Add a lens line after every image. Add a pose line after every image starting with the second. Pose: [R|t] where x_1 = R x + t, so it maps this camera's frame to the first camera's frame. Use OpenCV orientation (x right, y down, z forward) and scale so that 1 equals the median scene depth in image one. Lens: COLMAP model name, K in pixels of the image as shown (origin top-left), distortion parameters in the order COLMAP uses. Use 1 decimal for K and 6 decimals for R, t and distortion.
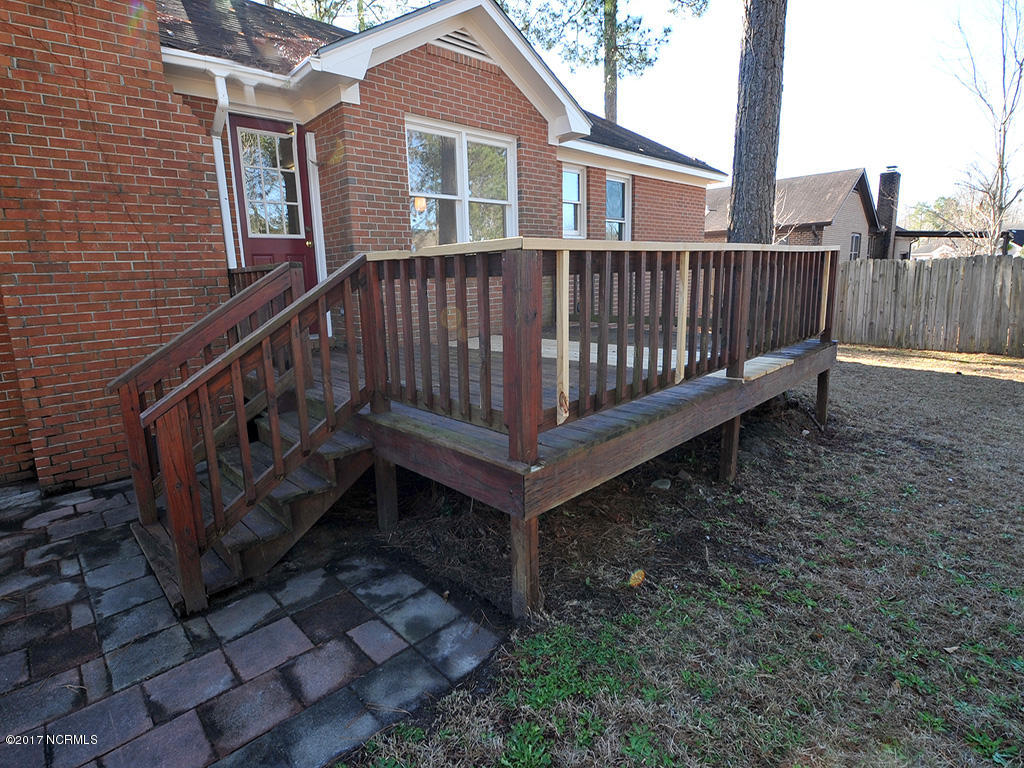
lens RADIAL K [[527.2, 0, 513.0], [0, 527.2, 373.8], [0, 0, 1]] dist [-0.002236, -0.011174]
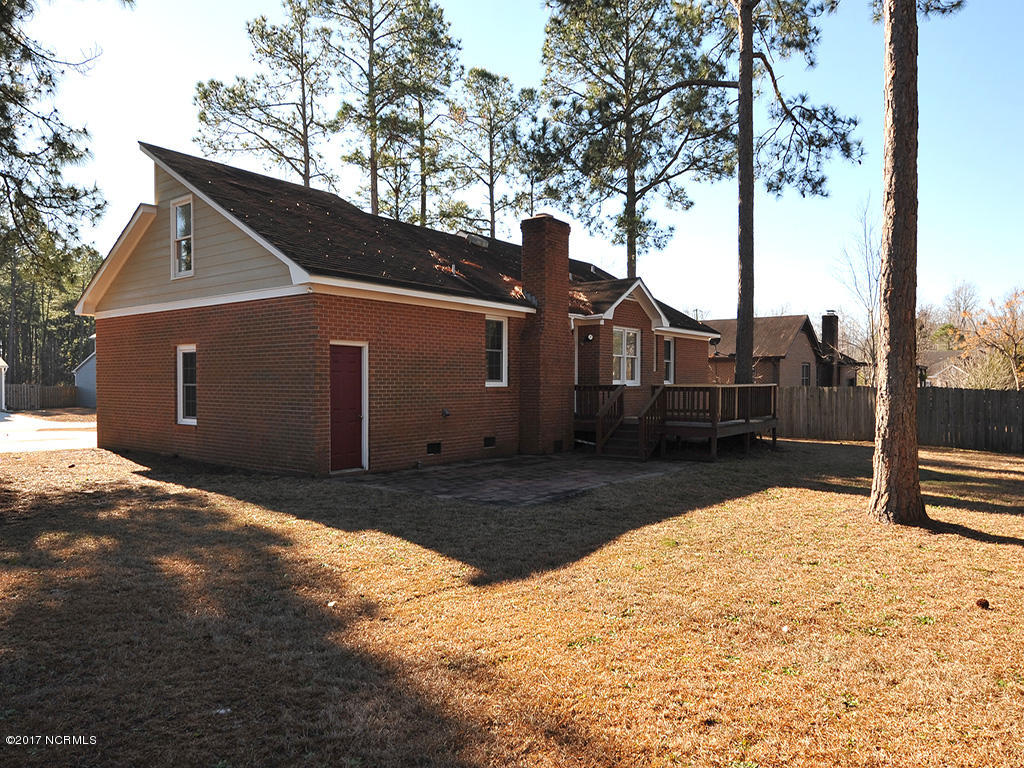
lens RADIAL K [[709.8, 0, 512.0], [0, 709.8, 384.0], [0, 0, 1]] dist [-0.005944, -0.001345]
pose [[0.988916, 0.032424, 0.144890, -0.403742], [-0.004689, 0.982196, -0.187798, 0.145587], [-0.148399, 0.185037, 0.971462, -0.754883]]
